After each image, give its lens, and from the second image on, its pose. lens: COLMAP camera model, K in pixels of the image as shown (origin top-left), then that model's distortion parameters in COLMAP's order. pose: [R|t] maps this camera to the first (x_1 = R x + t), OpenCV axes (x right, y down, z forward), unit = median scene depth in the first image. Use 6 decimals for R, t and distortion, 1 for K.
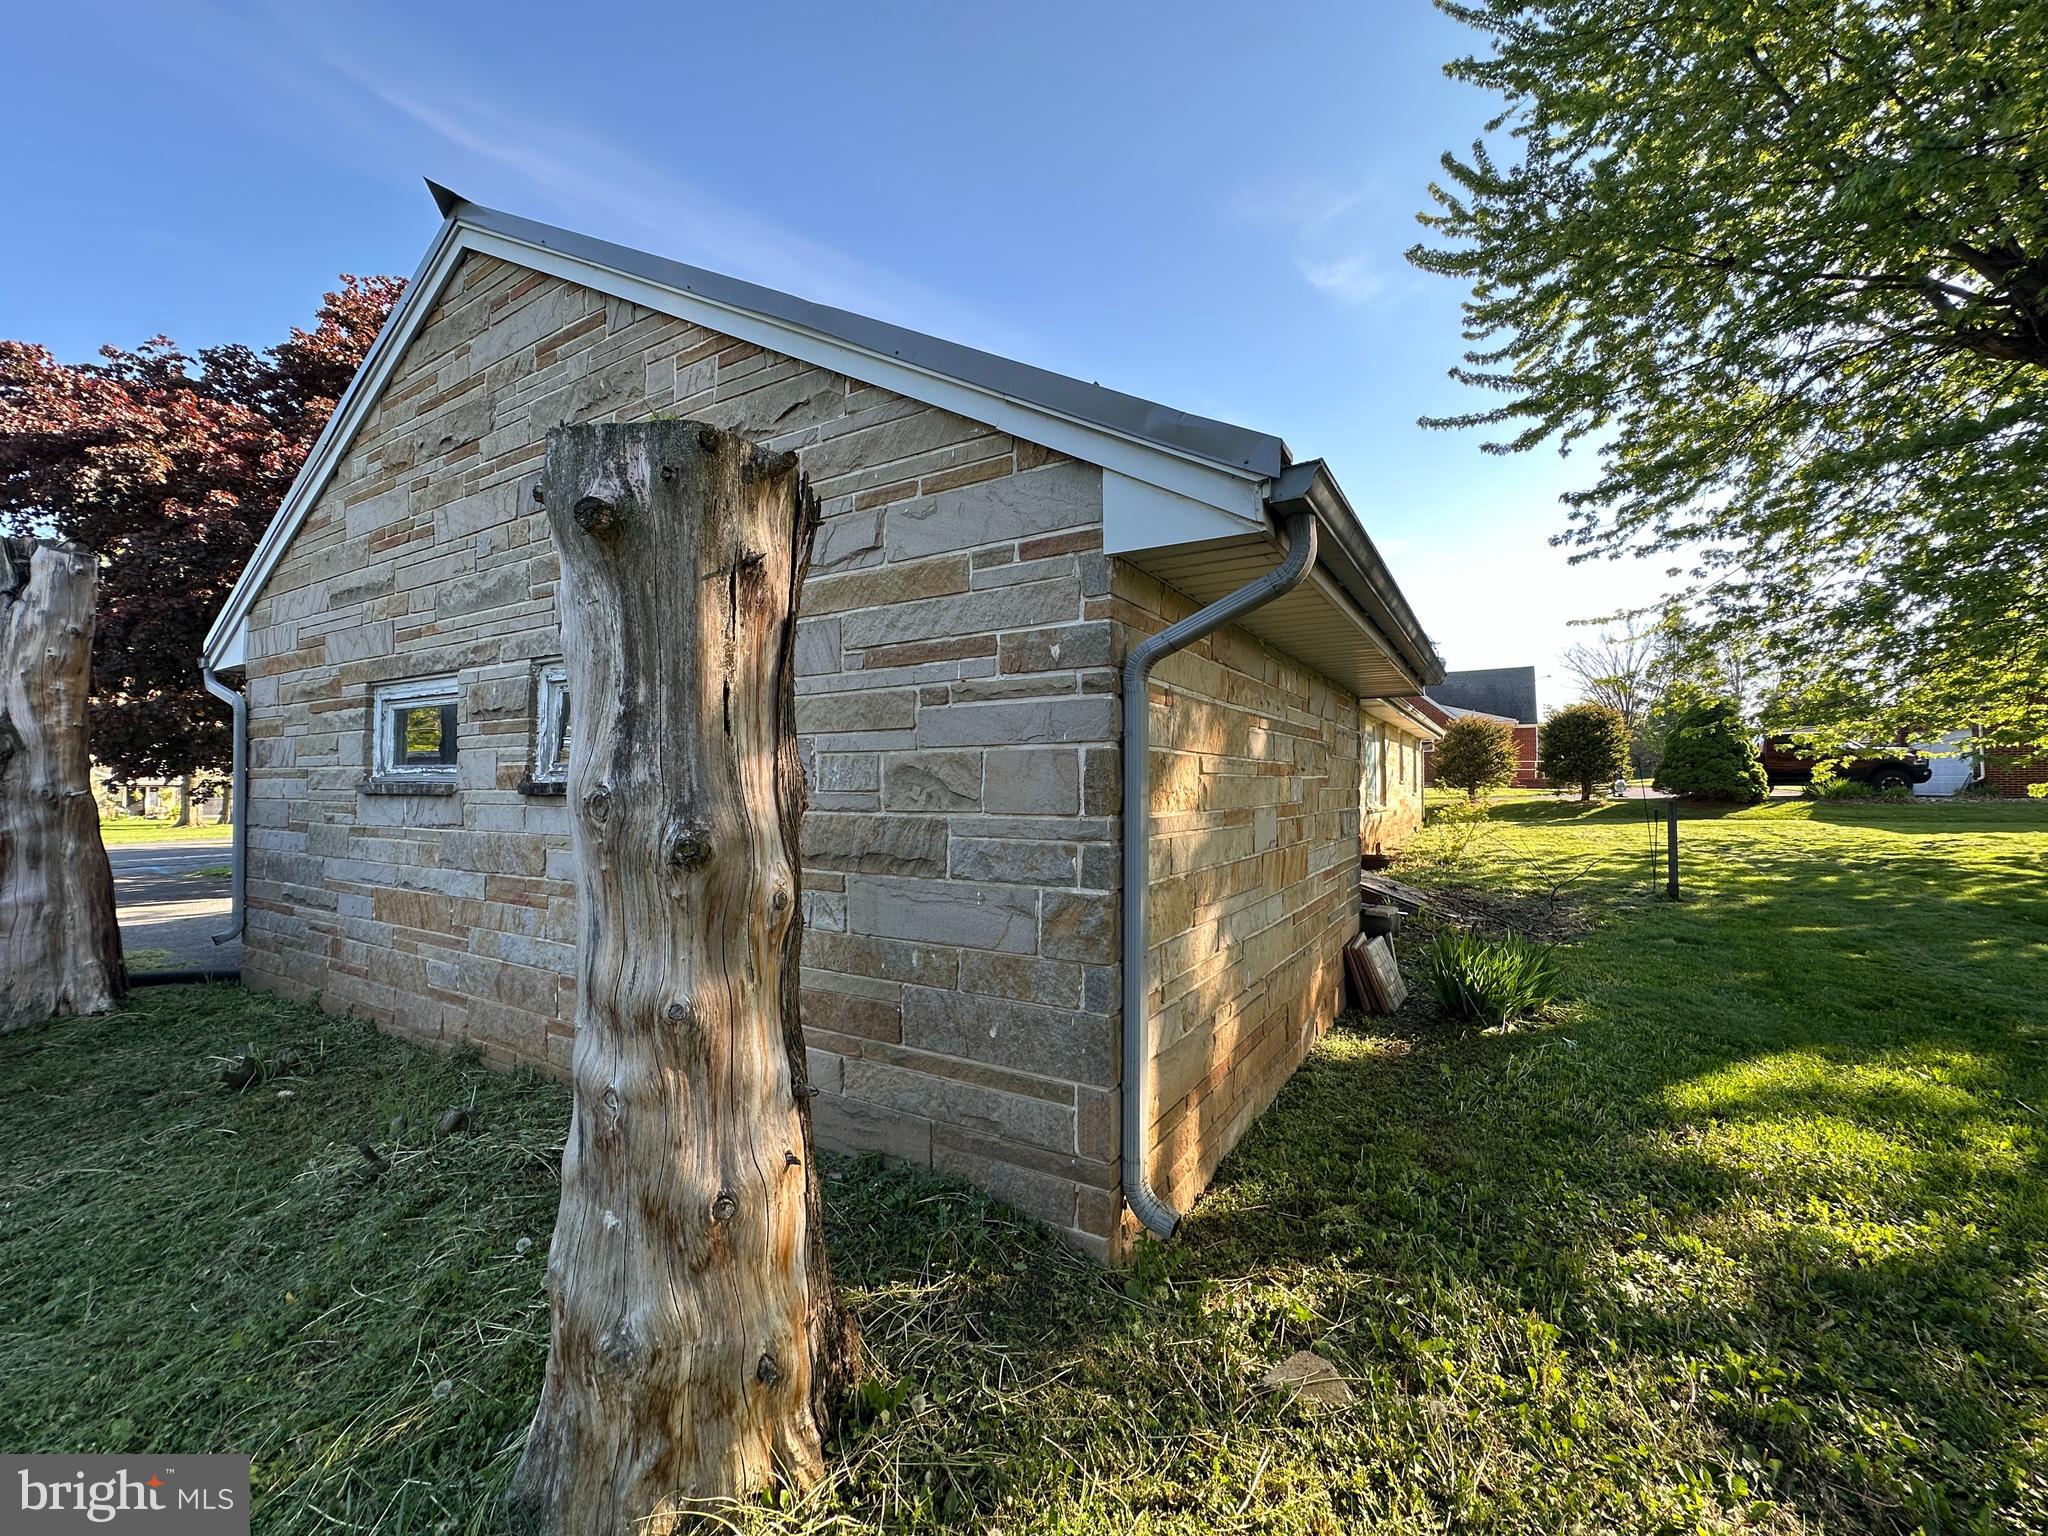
lens RADIAL K [[812.7, 0, 1025.0], [0, 812.7, 767.0], [0, 0, 1]] dist [-0.004839, 0.001270]
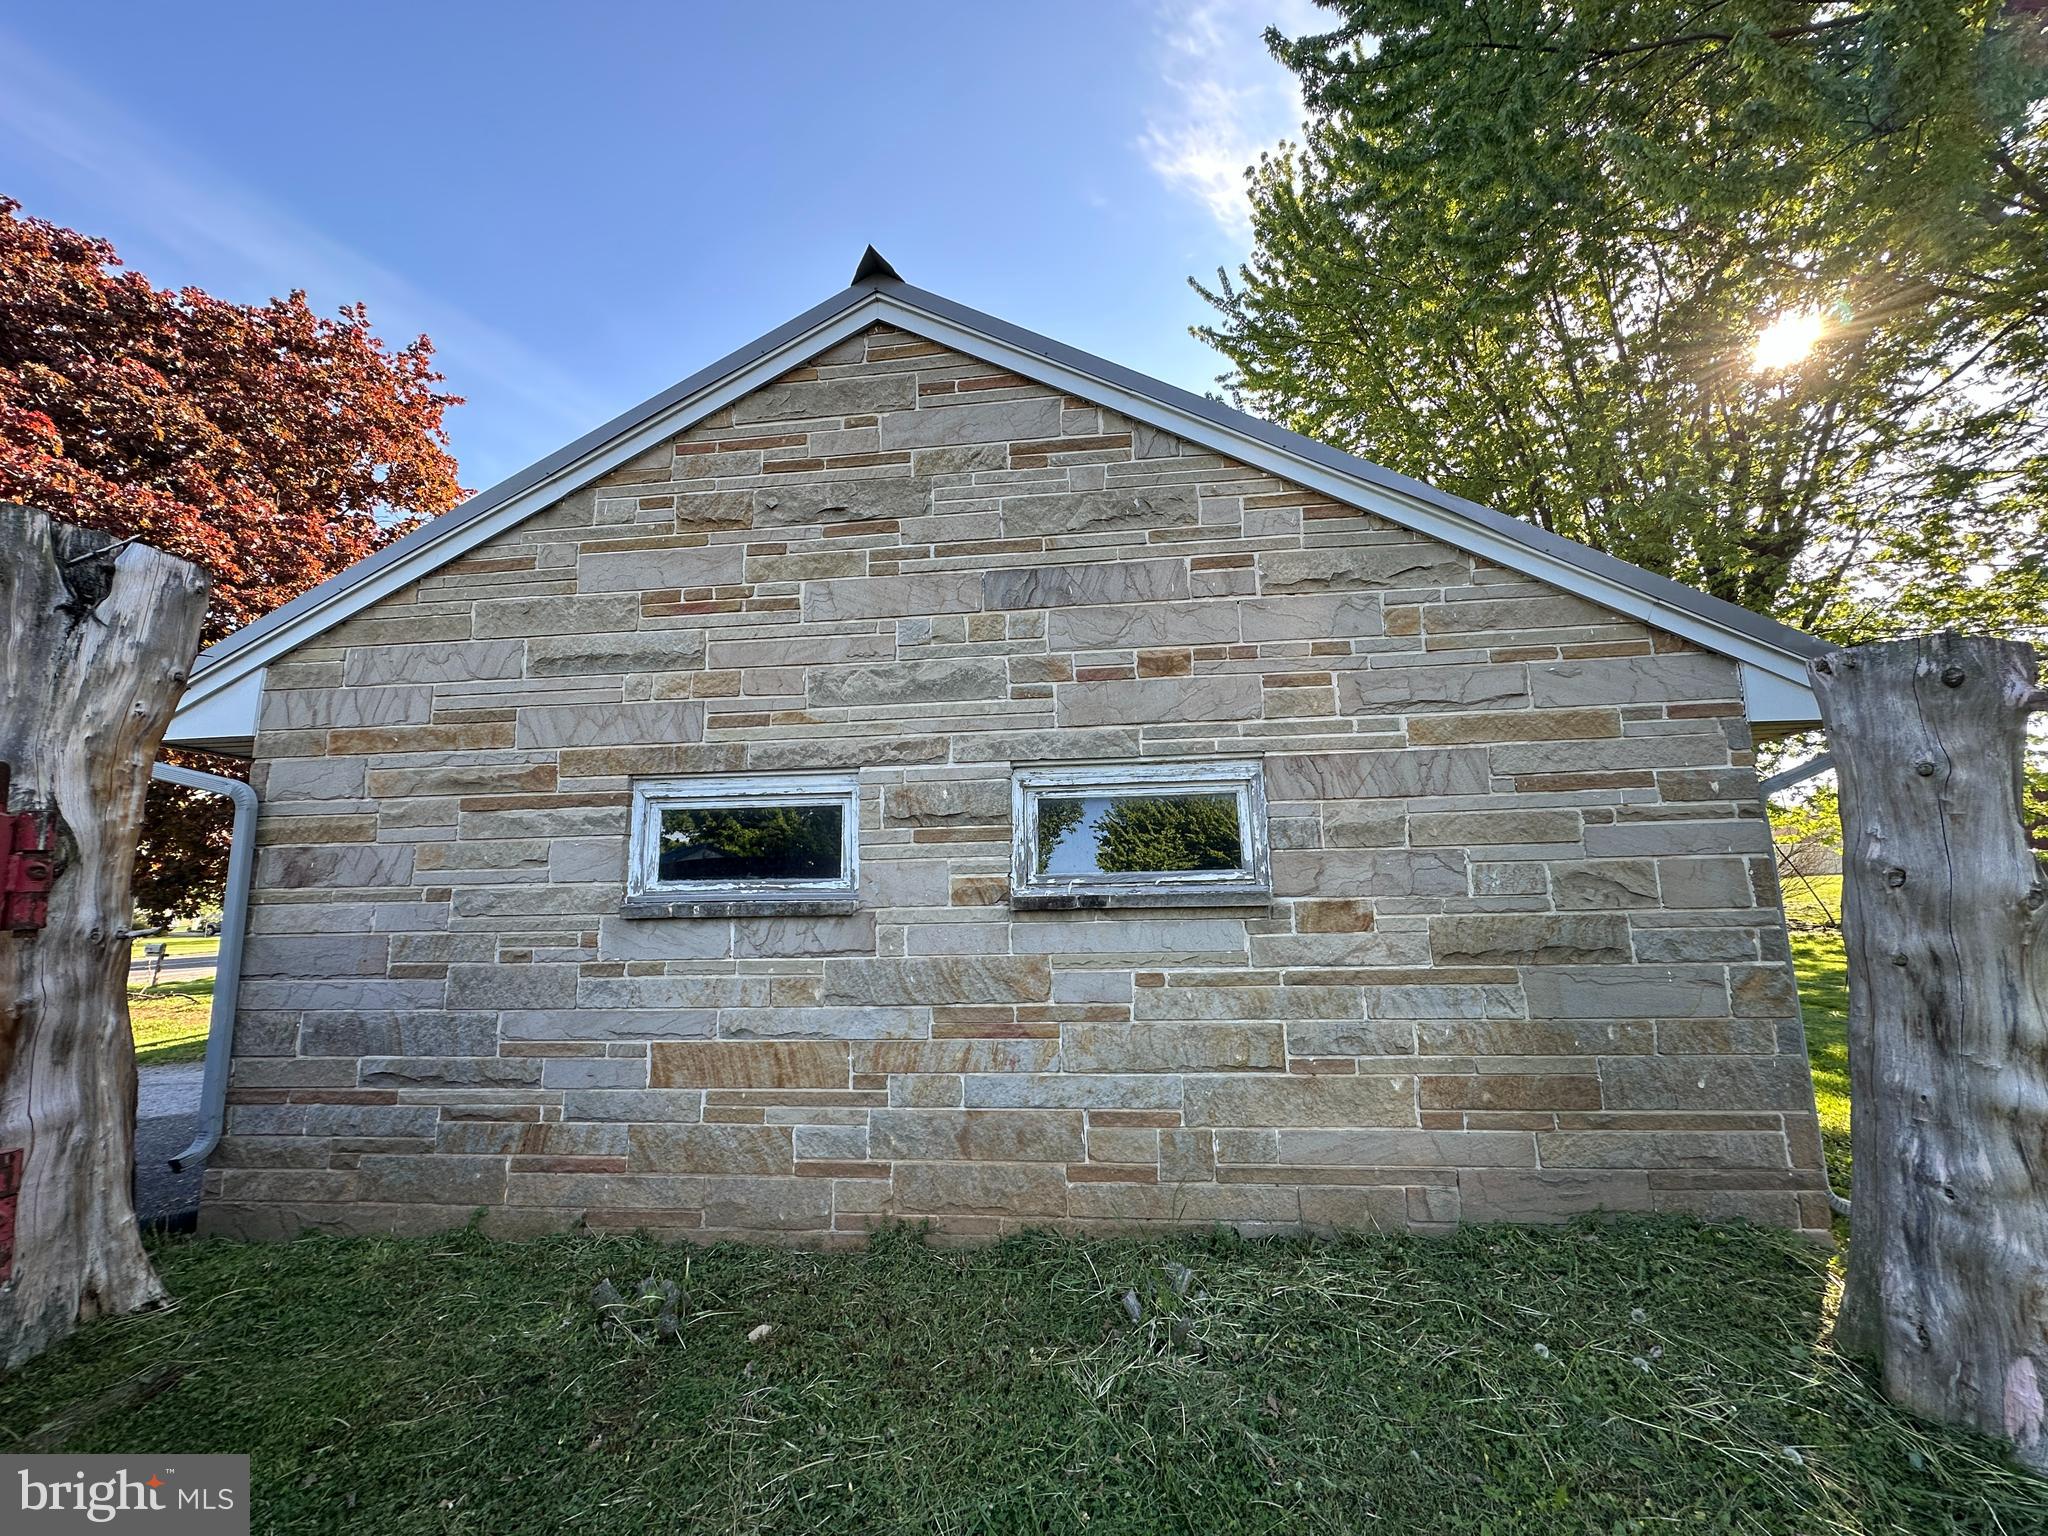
lens RADIAL K [[812.7, 0, 1025.0], [0, 812.7, 767.0], [0, 0, 1]] dist [-0.004839, 0.001270]
pose [[0.904380, 0.046653, 0.424170, -1.334091], [0.011050, 0.991112, -0.132568, -0.005501], [-0.426584, 0.124579, 0.895827, 0.222638]]
